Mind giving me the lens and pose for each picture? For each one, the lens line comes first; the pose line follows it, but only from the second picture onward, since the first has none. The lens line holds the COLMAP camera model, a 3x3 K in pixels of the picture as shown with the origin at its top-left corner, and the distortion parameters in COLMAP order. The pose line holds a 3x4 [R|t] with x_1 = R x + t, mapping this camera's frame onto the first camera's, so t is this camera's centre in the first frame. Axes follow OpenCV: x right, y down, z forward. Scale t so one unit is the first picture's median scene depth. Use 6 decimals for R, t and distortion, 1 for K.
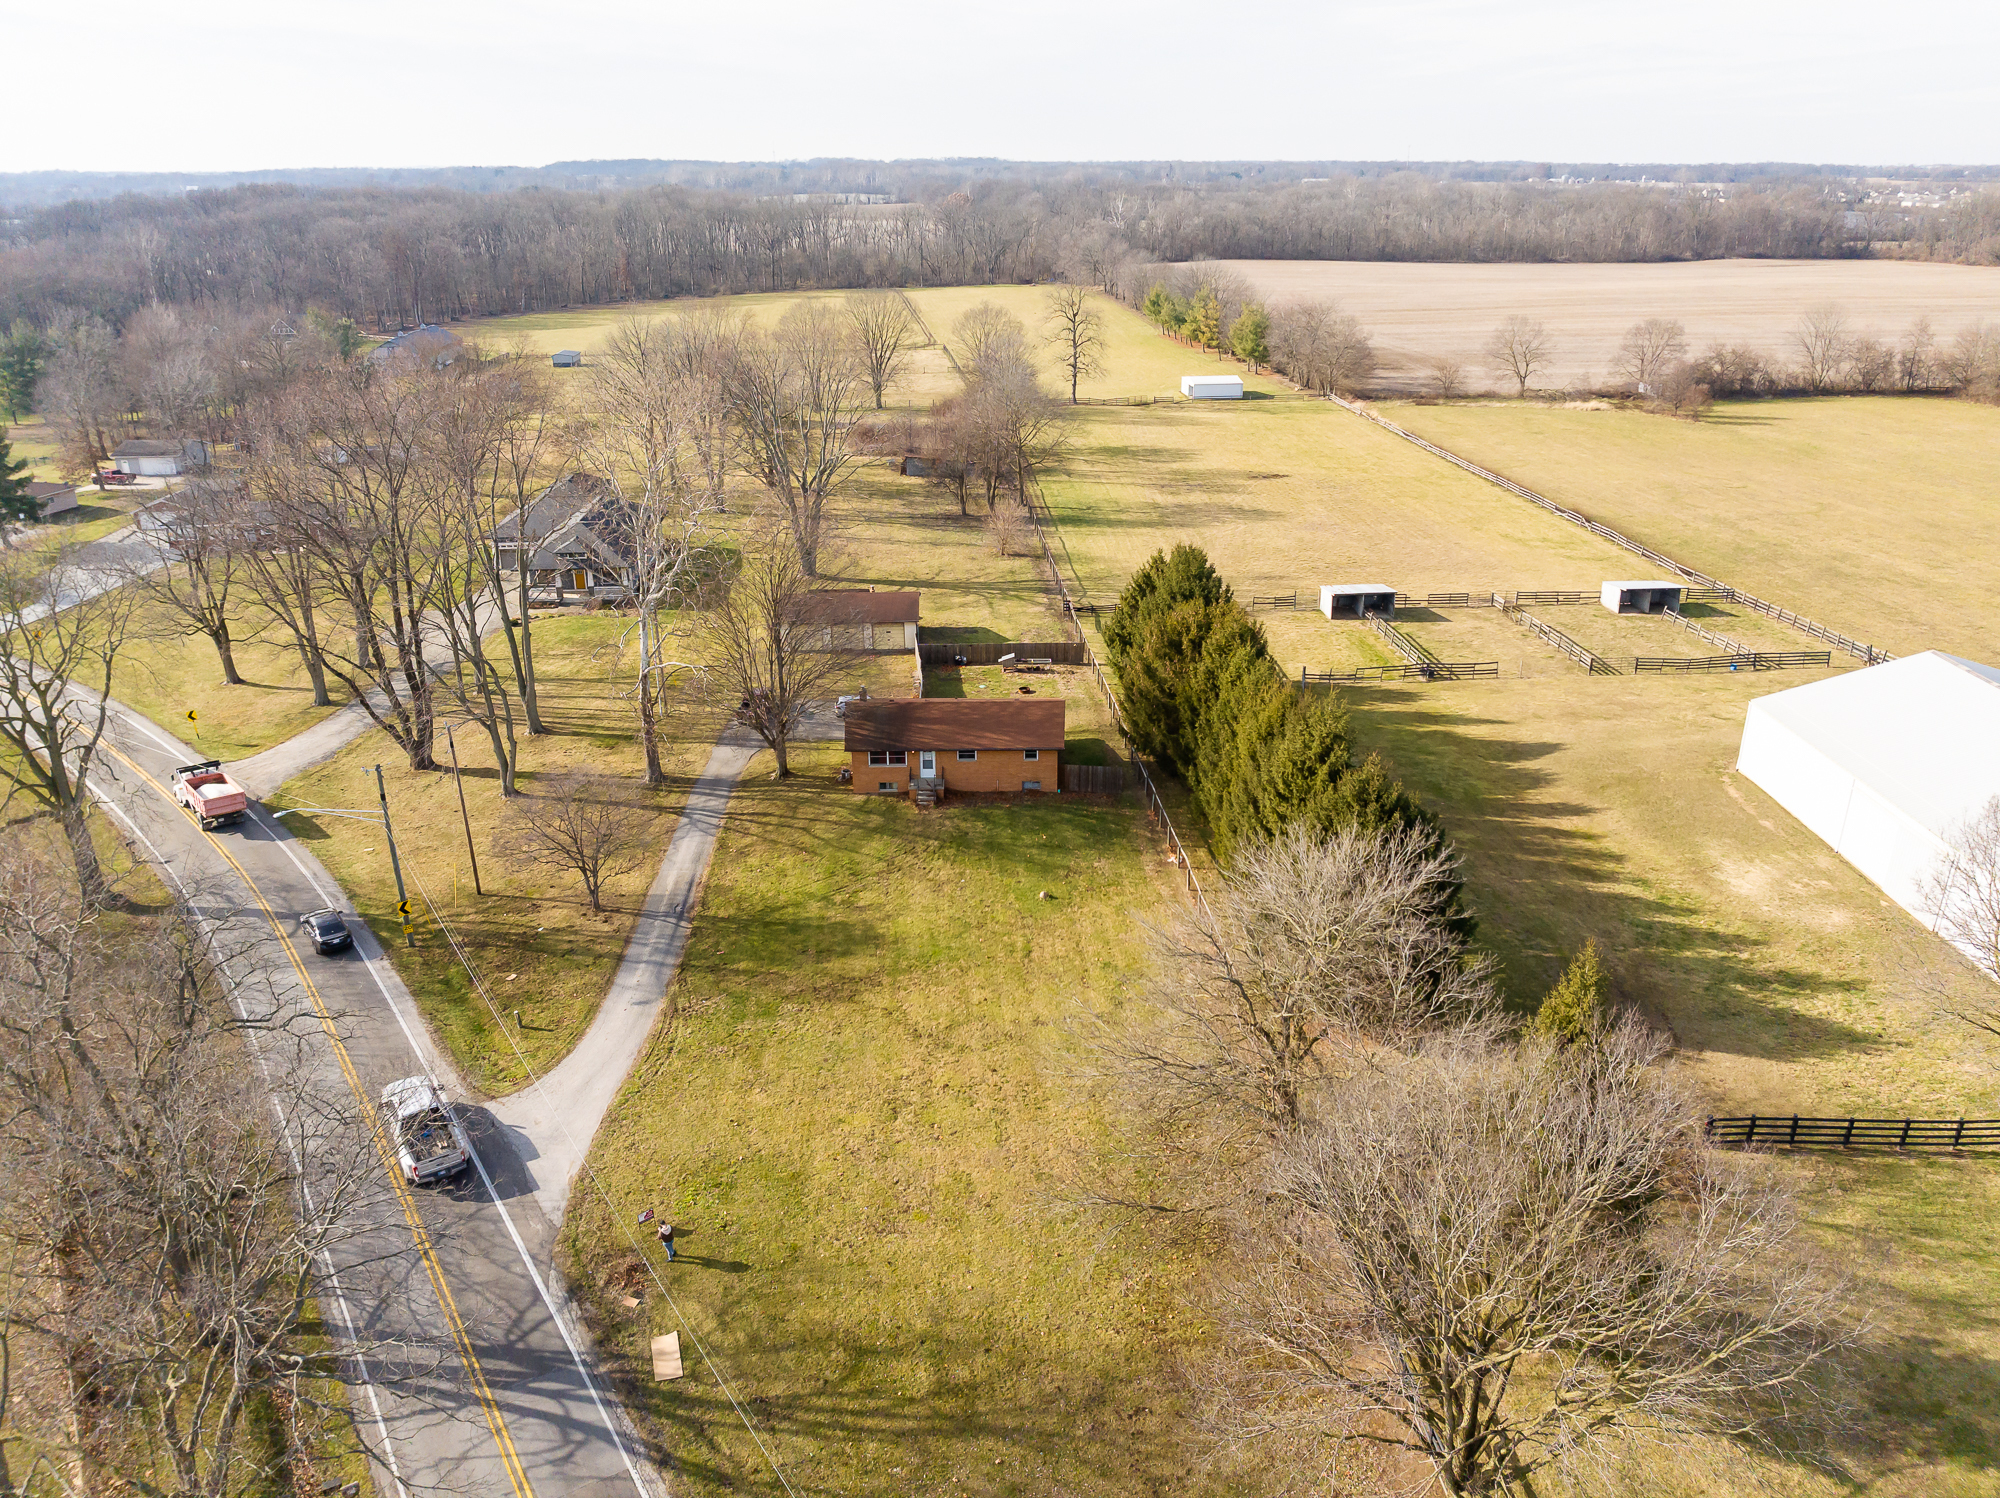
lens RADIAL K [[1411.4, 0, 1007.5], [0, 1411.4, 742.5], [0, 0, 1]] dist [-0.045361, 0.012875]
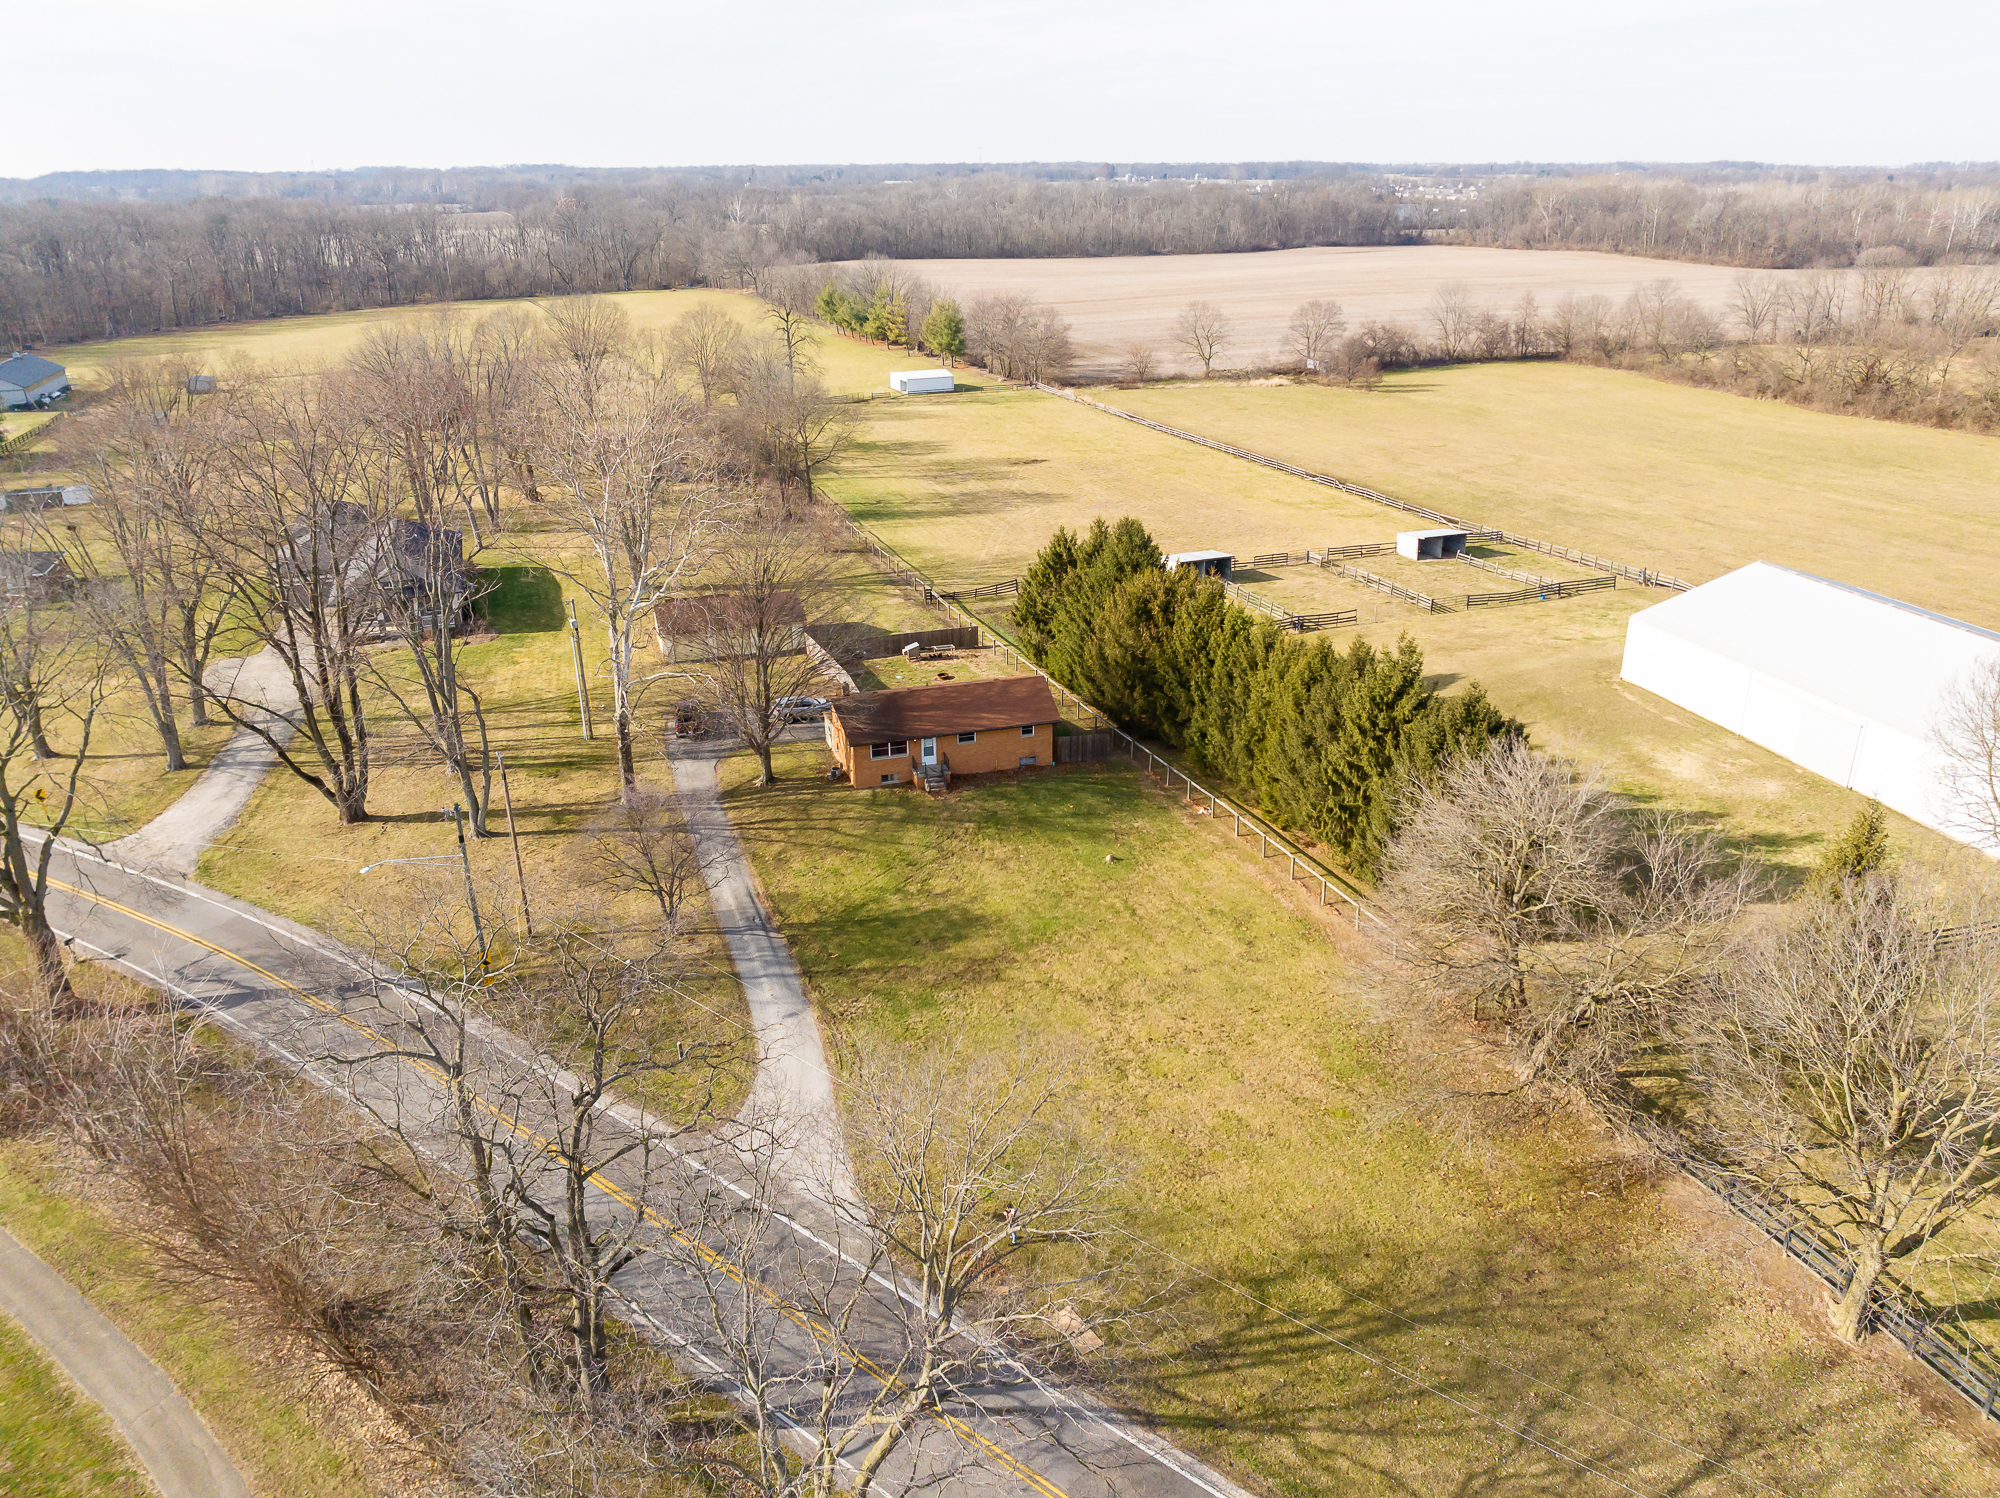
lens RADIAL K [[1411.4, 0, 1011.5], [0, 1411.4, 742.2], [0, 0, 1]] dist [-0.045361, 0.012875]
pose [[0.959110, -0.108036, 0.261602, -0.232730], [0.108803, 0.993996, 0.011596, 0.003540], [-0.261284, 0.017341, 0.965106, 0.020054]]
